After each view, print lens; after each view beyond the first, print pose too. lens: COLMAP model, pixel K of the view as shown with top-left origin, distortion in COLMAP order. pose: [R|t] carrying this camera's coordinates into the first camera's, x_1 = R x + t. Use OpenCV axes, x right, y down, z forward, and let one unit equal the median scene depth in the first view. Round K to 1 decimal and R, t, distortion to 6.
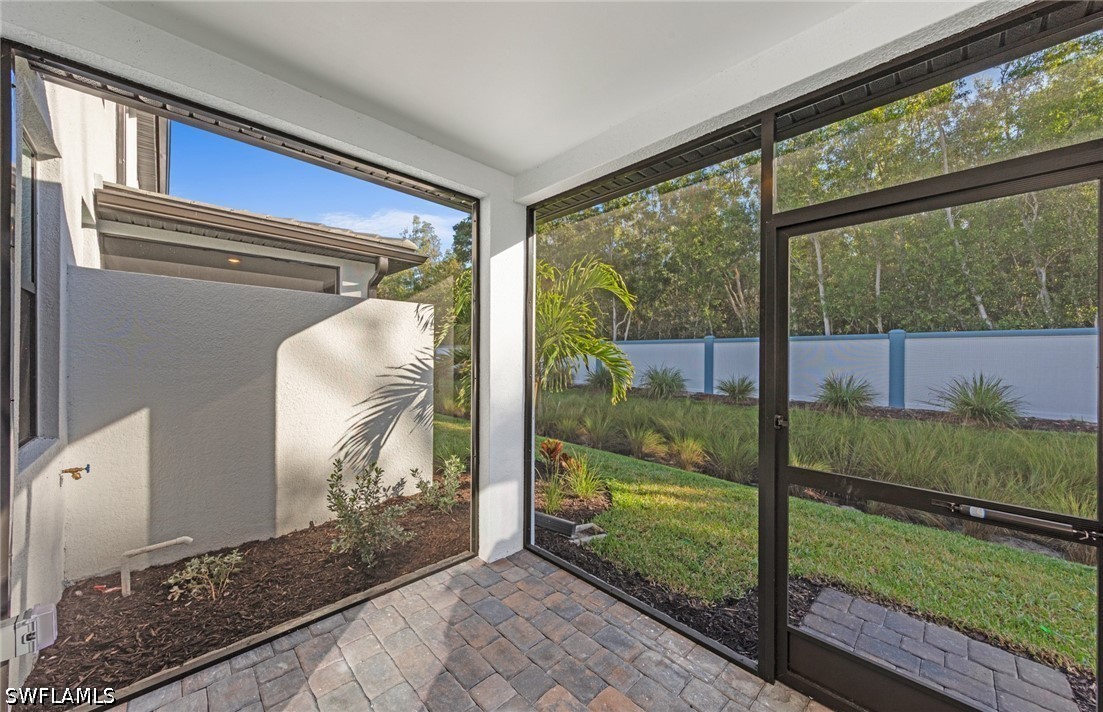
lens RADIAL K [[392.5, 0, 550.0], [0, 392.5, 355.4], [0, 0, 1]] dist [0.001459, -0.000593]
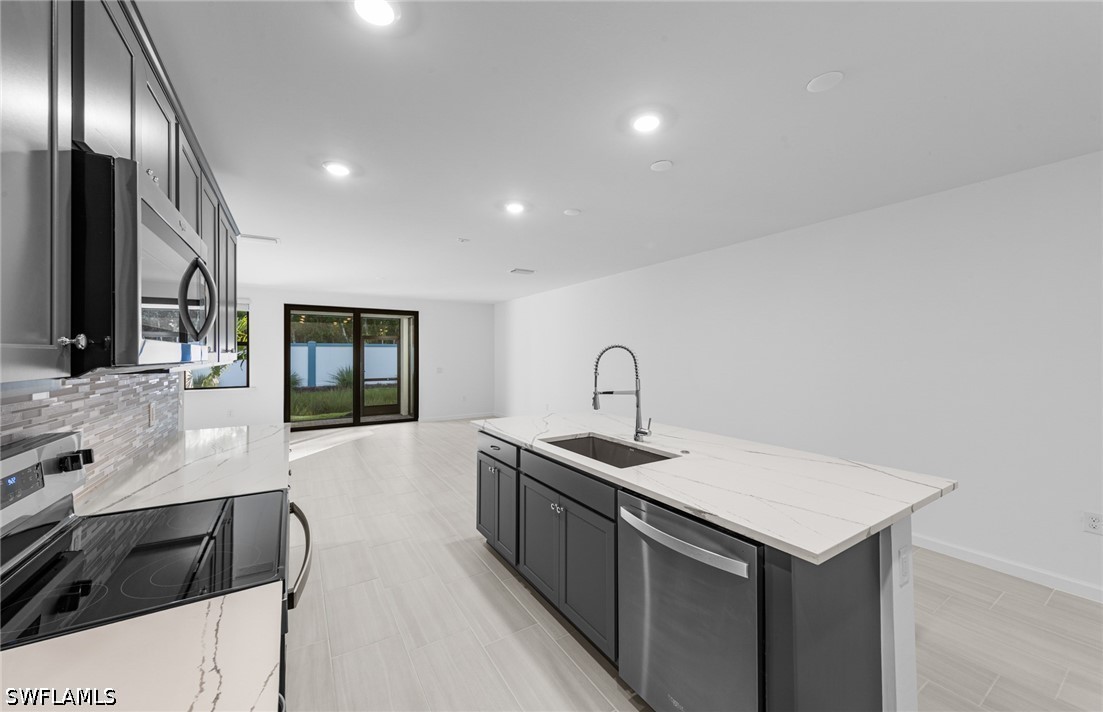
lens RADIAL K [[392.5, 0, 547.8], [0, 392.5, 351.9], [0, 0, 1]] dist [0.001459, -0.000593]
pose [[0.204736, -0.000861, 0.978817, -1.856298], [0.006416, 0.999979, -0.000463, -0.034565], [-0.978796, 0.006374, 0.204737, -1.157882]]
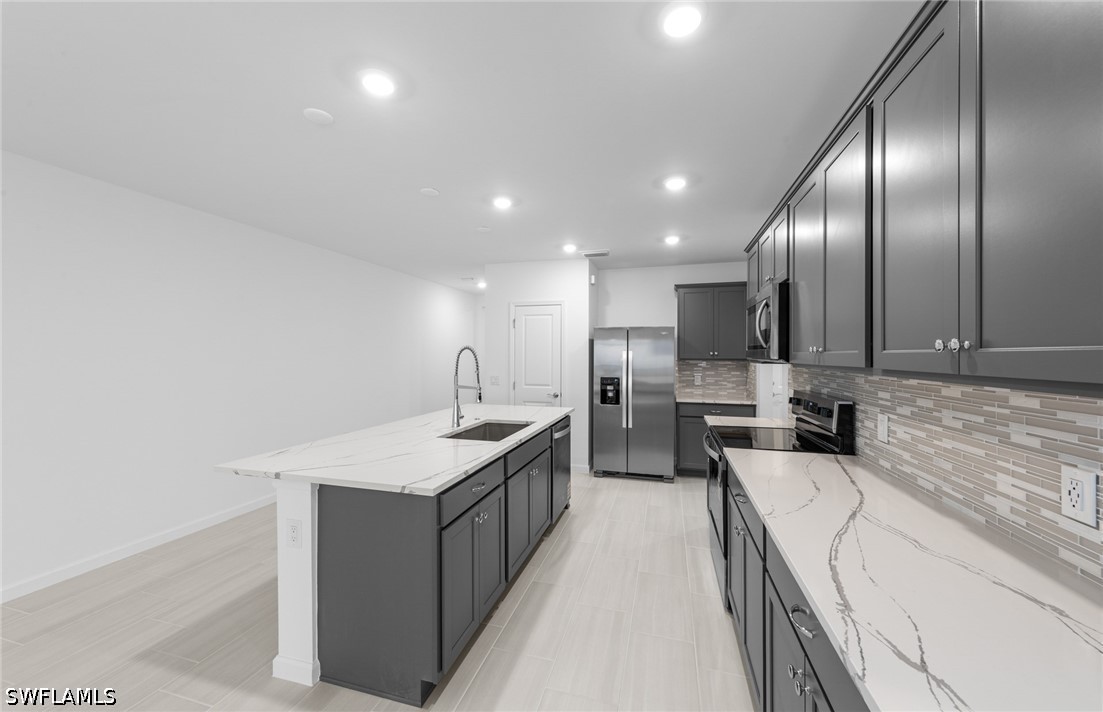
lens RADIAL K [[392.5, 0, 551.2], [0, 392.5, 359.9], [0, 0, 1]] dist [0.001459, -0.000593]
pose [[-0.872314, 0.001530, -0.488944, -1.136819], [-0.006024, 0.999886, 0.013877, -0.034046], [0.488909, 0.015050, -0.872205, -0.540305]]
